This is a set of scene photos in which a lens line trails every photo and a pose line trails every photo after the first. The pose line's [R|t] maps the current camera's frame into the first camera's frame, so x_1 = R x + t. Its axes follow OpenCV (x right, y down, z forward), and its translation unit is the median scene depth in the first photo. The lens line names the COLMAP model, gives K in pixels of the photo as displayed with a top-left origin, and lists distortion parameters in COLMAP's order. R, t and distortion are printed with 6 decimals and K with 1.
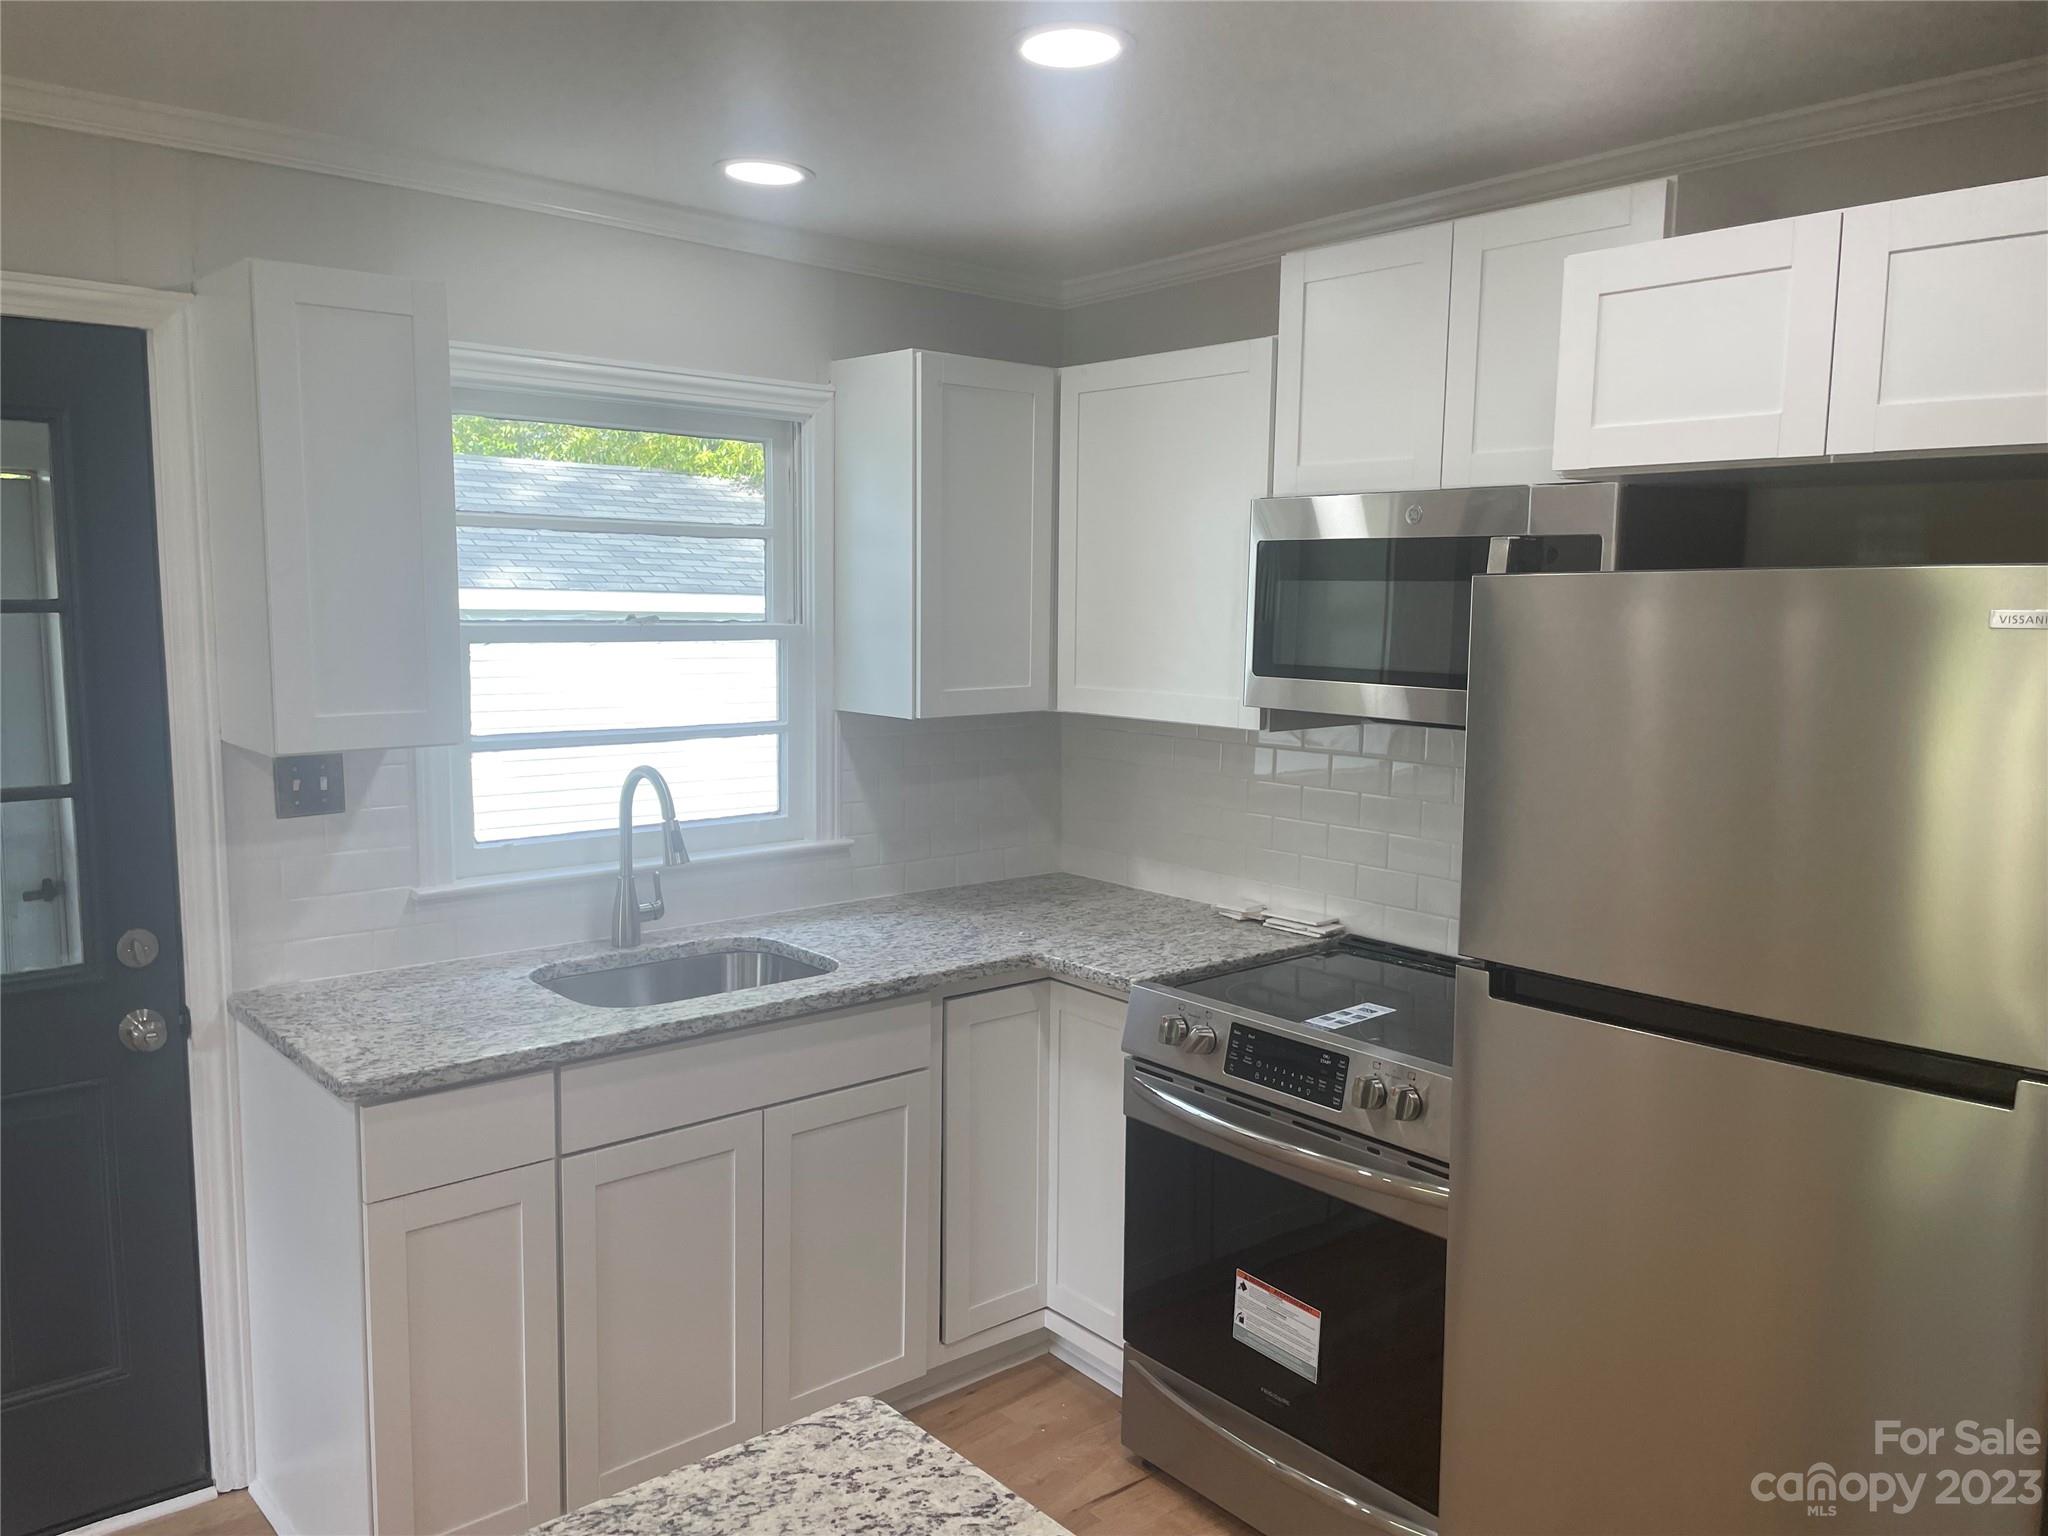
lens RADIAL K [[1549.4, 0, 1007.4], [0, 1549.4, 776.2], [0, 0, 1]] dist [0.107394, -0.156593]
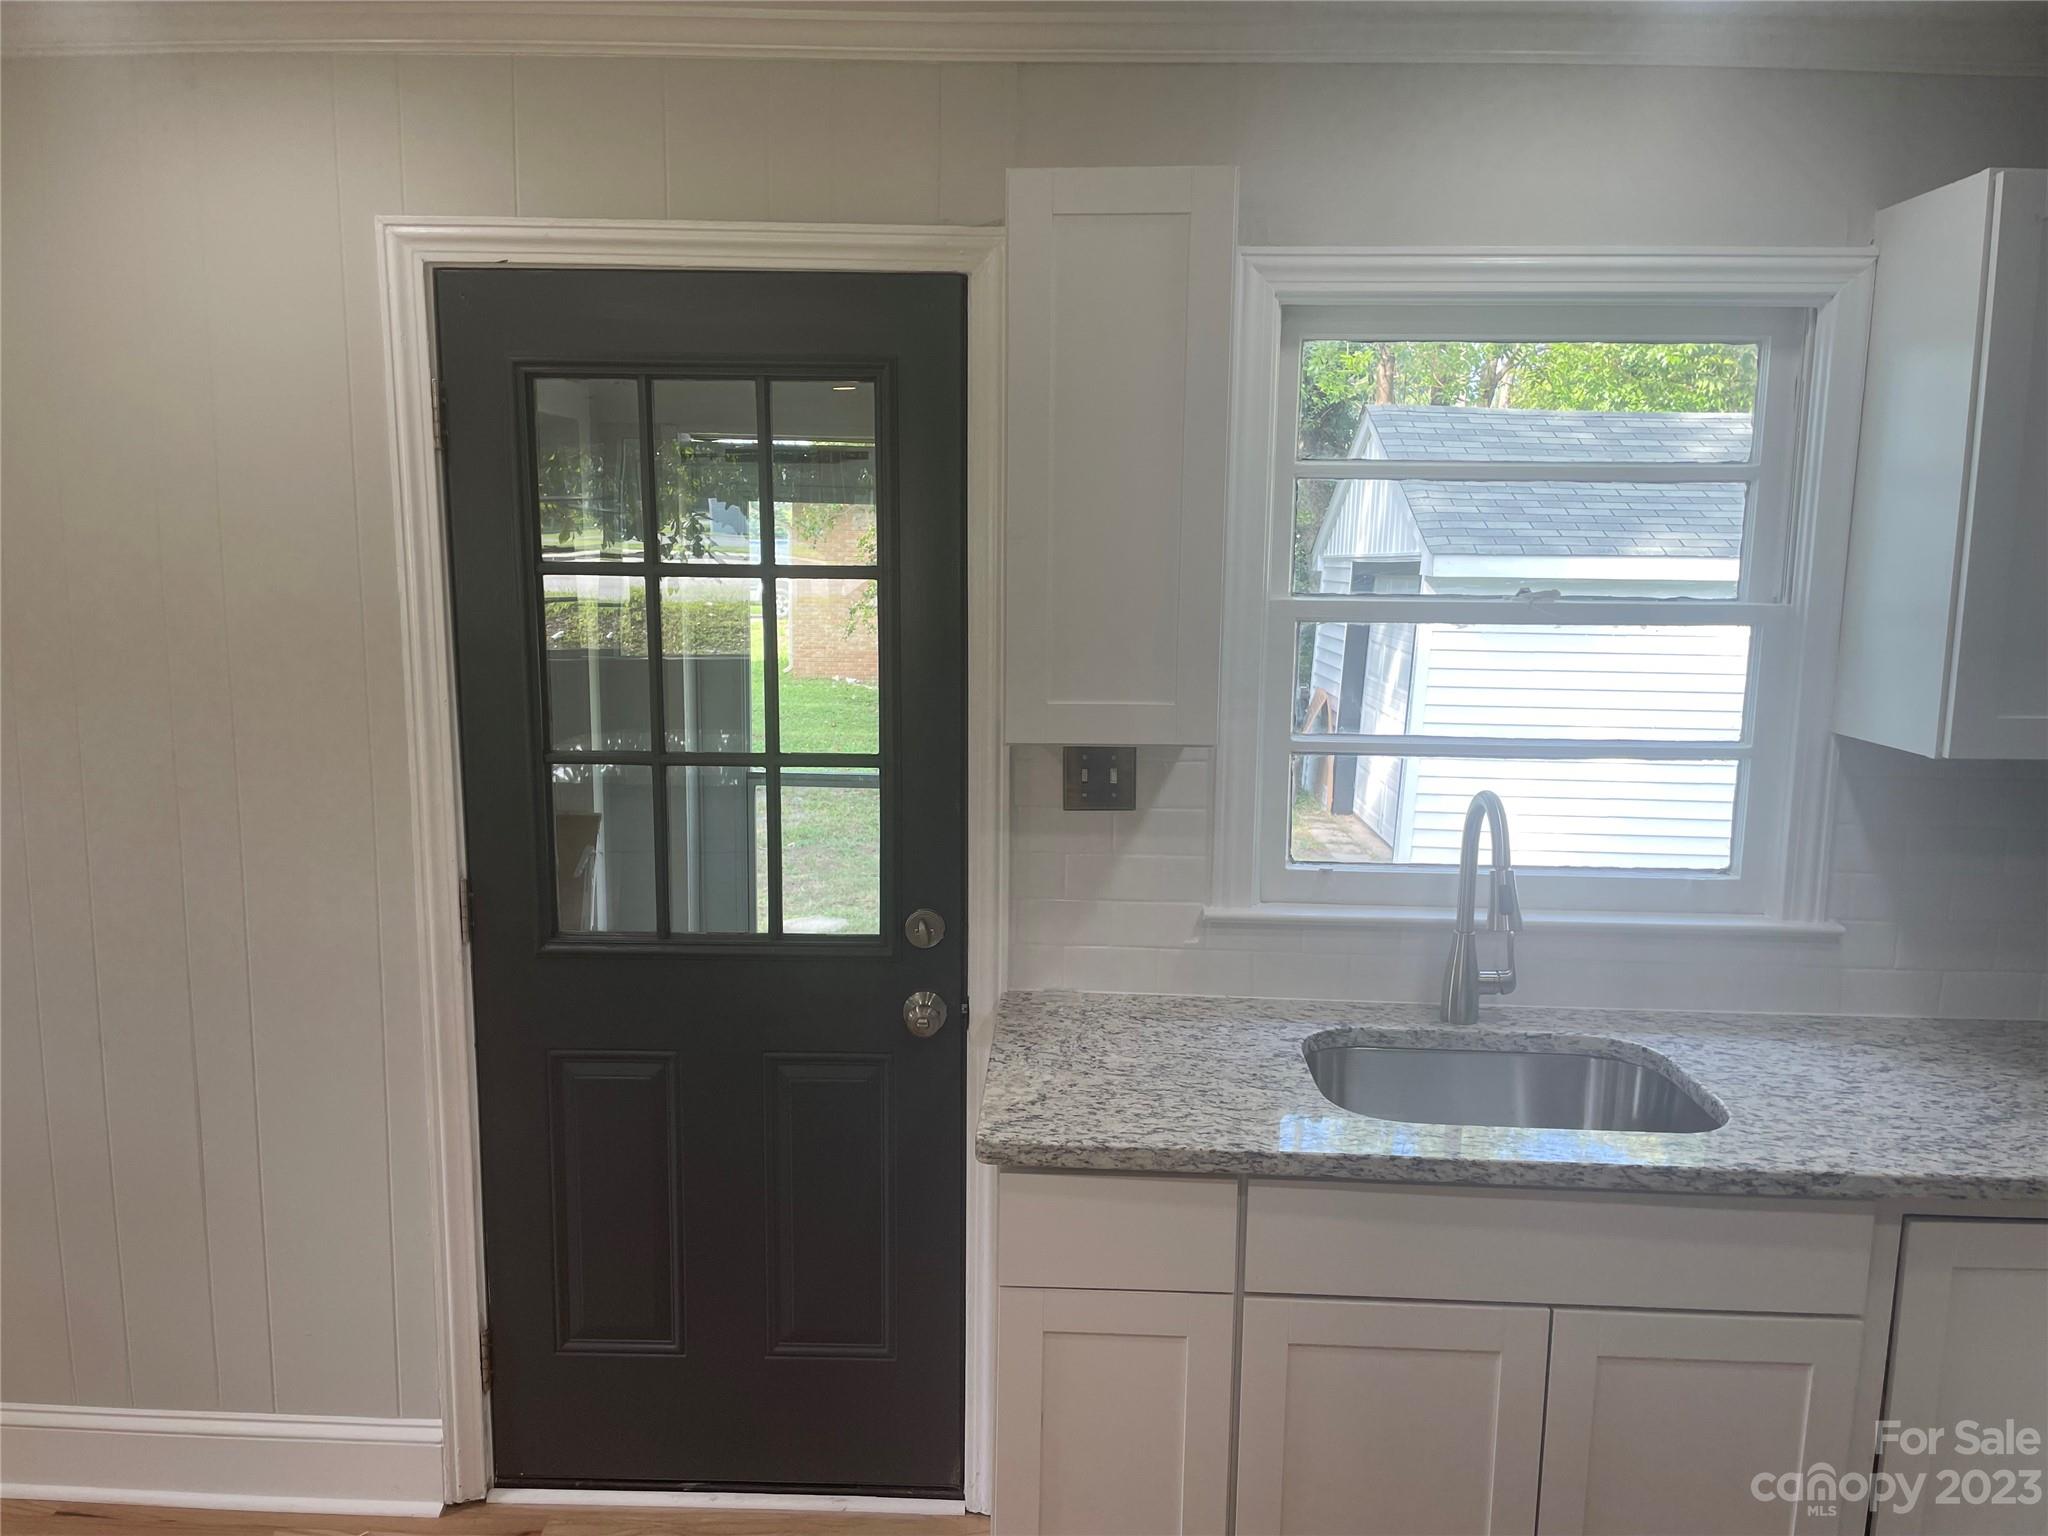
lens RADIAL K [[1552.1, 0, 1001.8], [0, 1552.1, 780.5], [0, 0, 1]] dist [0.091279, -0.129467]
pose [[0.735034, 0.100918, -0.670478, 0.103942], [-0.086127, 0.994748, 0.055306, -0.035119], [0.672538, 0.017094, 0.739865, 0.305246]]
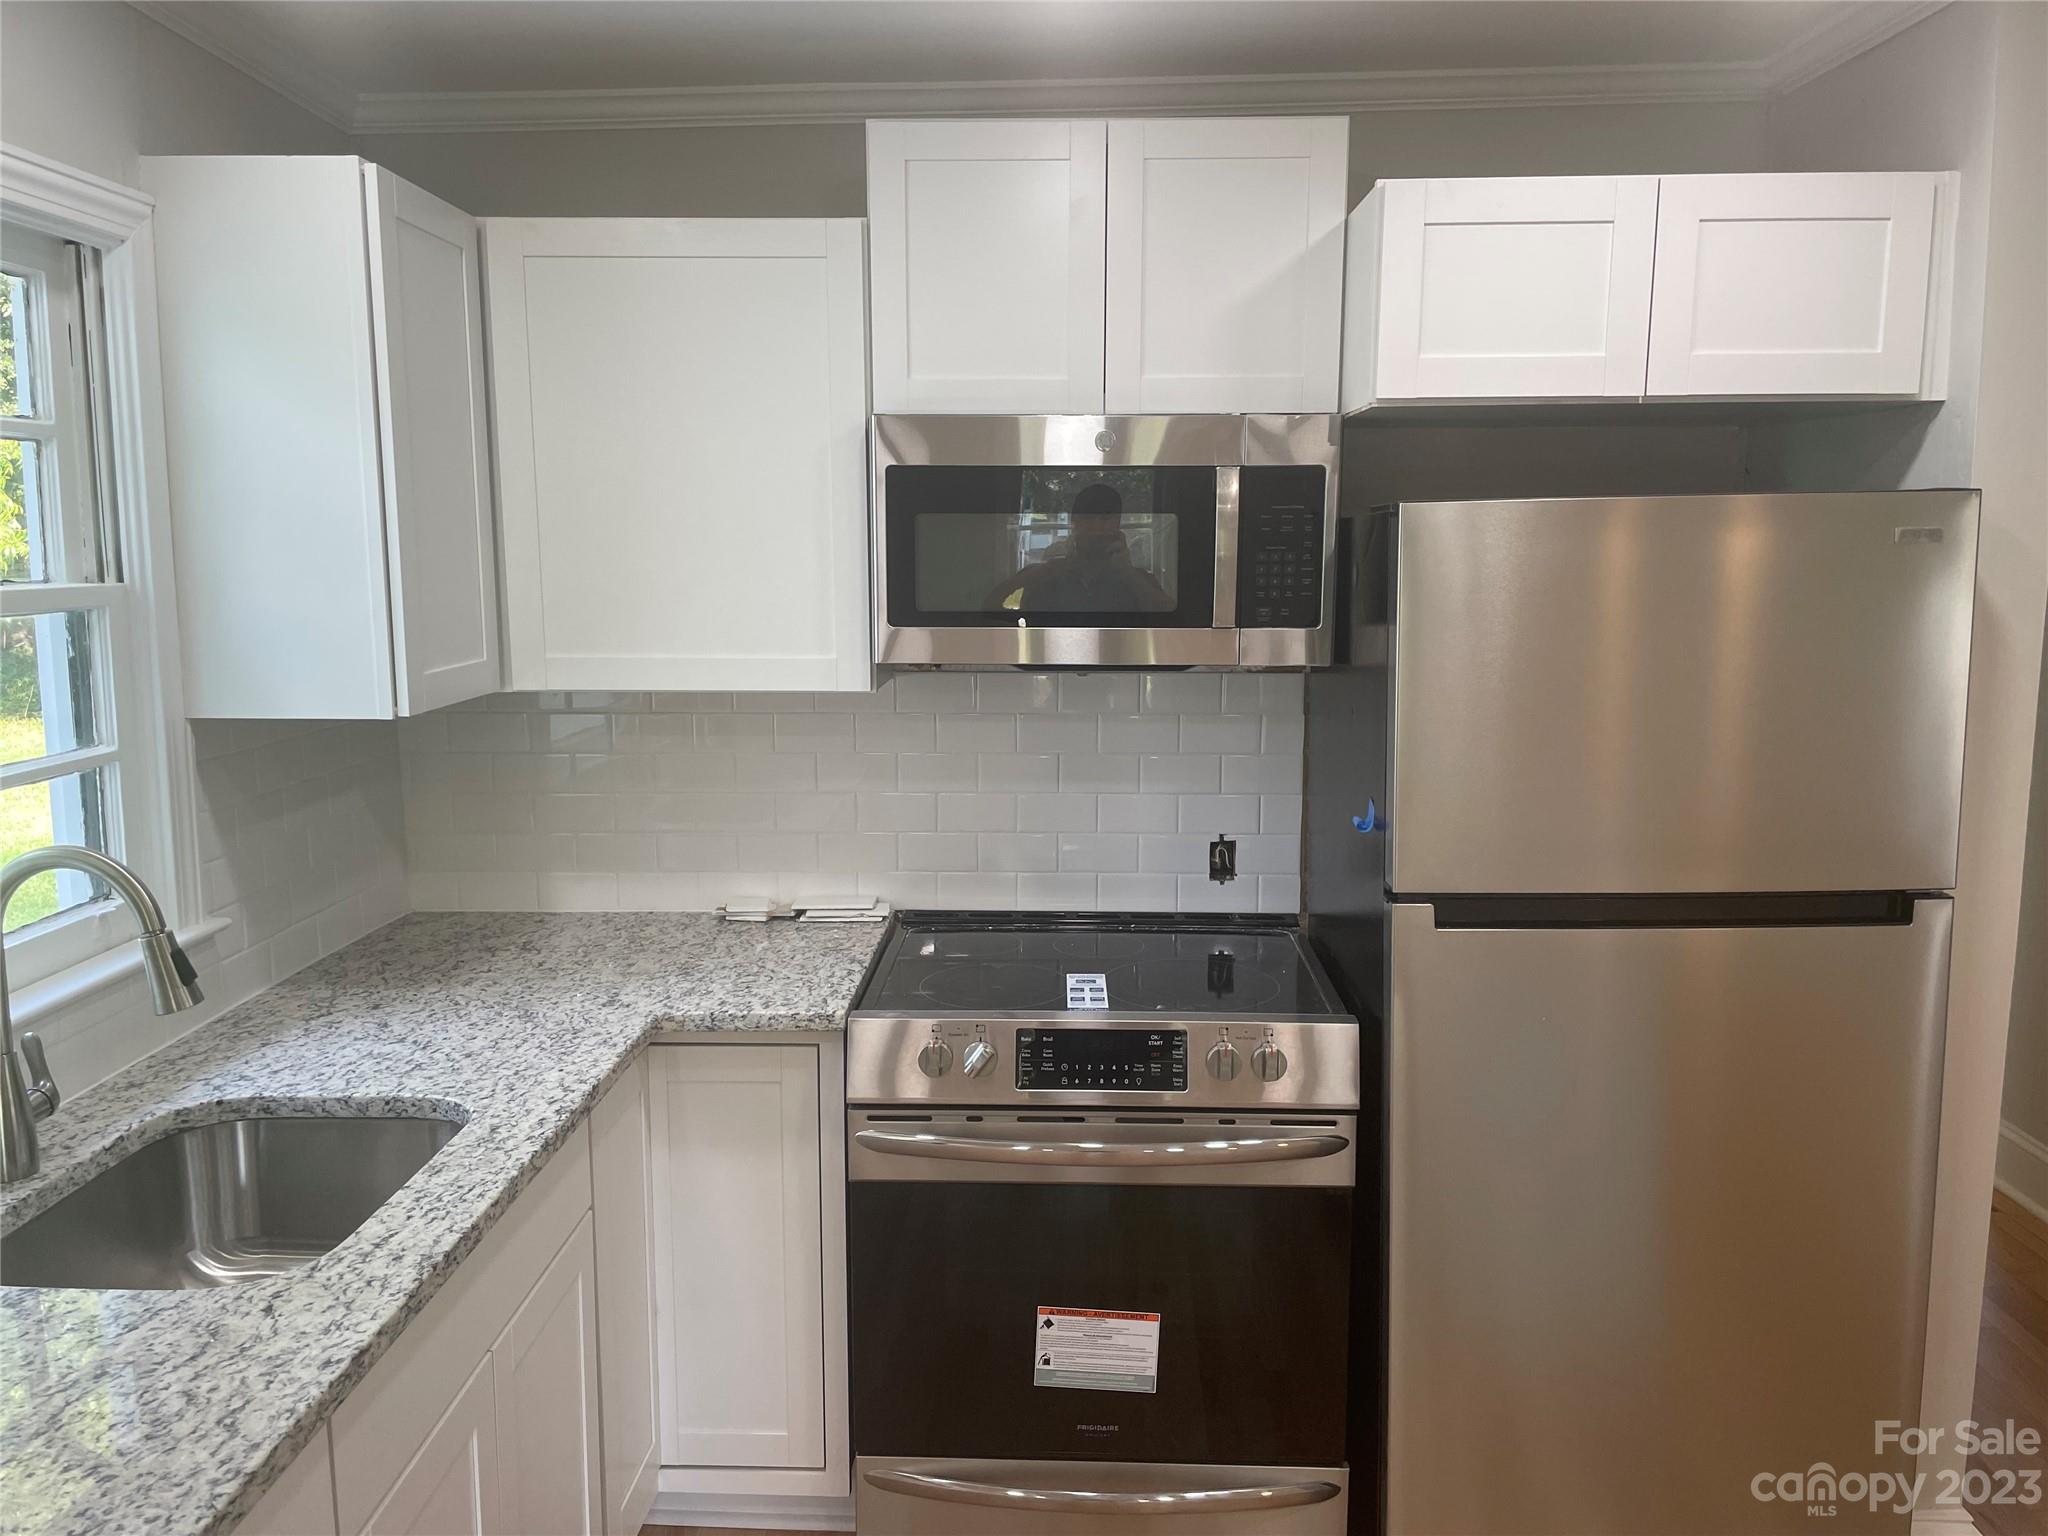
lens RADIAL K [[1551.8, 0, 1027.2], [0, 1551.8, 769.3], [0, 0, 1]] dist [0.106294, -0.150584]
pose [[0.665987, -0.120707, 0.736133, -0.437968], [0.098323, 0.992416, 0.073777, -0.043913], [-0.739455, 0.023244, 0.672804, 0.390452]]
